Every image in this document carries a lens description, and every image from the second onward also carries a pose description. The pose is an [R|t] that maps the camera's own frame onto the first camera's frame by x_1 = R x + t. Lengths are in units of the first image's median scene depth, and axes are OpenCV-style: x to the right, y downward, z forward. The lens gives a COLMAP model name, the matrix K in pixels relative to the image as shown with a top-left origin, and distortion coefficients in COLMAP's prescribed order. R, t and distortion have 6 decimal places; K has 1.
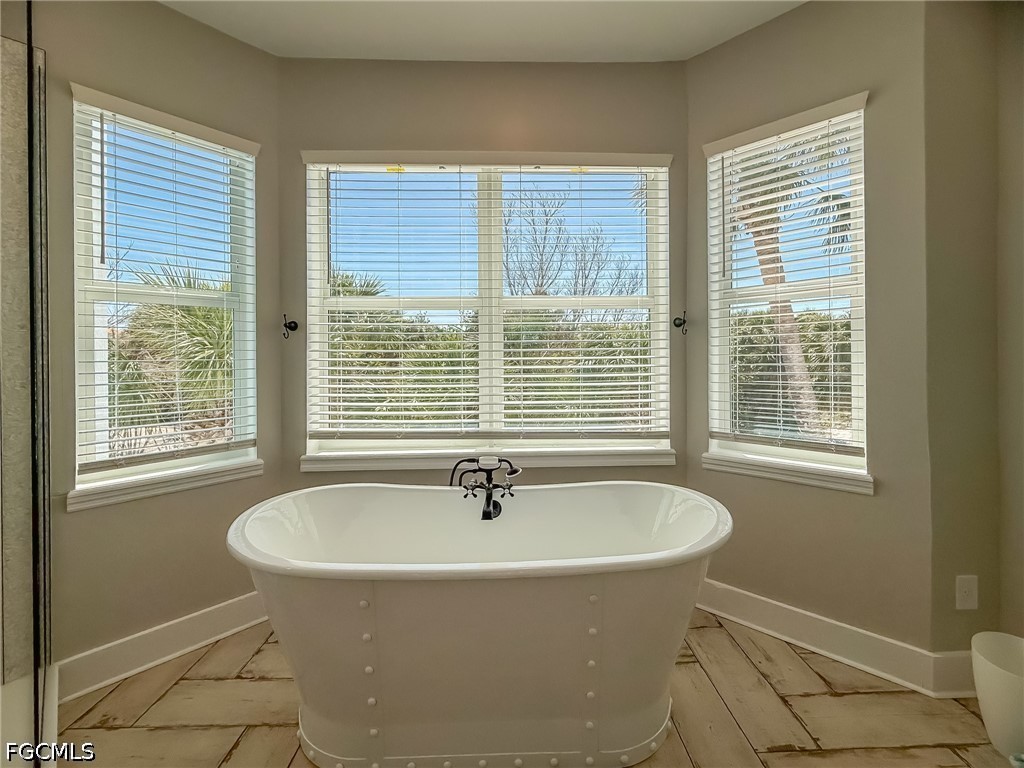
lens RADIAL K [[446.4, 0, 505.4], [0, 446.4, 351.4], [0, 0, 1]] dist [0.002029, 0.000182]
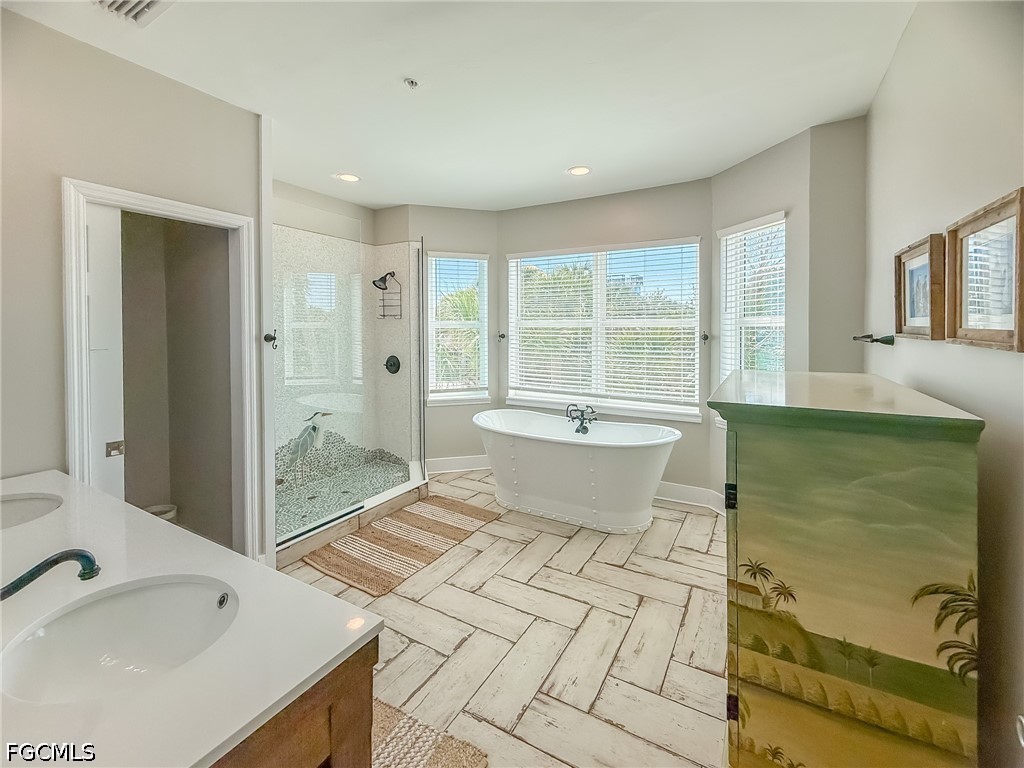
lens RADIAL K [[446.4, 0, 505.4], [0, 446.4, 351.4], [0, 0, 1]] dist [0.002029, 0.000182]
pose [[0.856703, 0.036795, -0.514495, 0.698695], [-0.005737, 0.998070, 0.061826, -0.127498], [0.515777, -0.050015, 0.855261, -0.905357]]
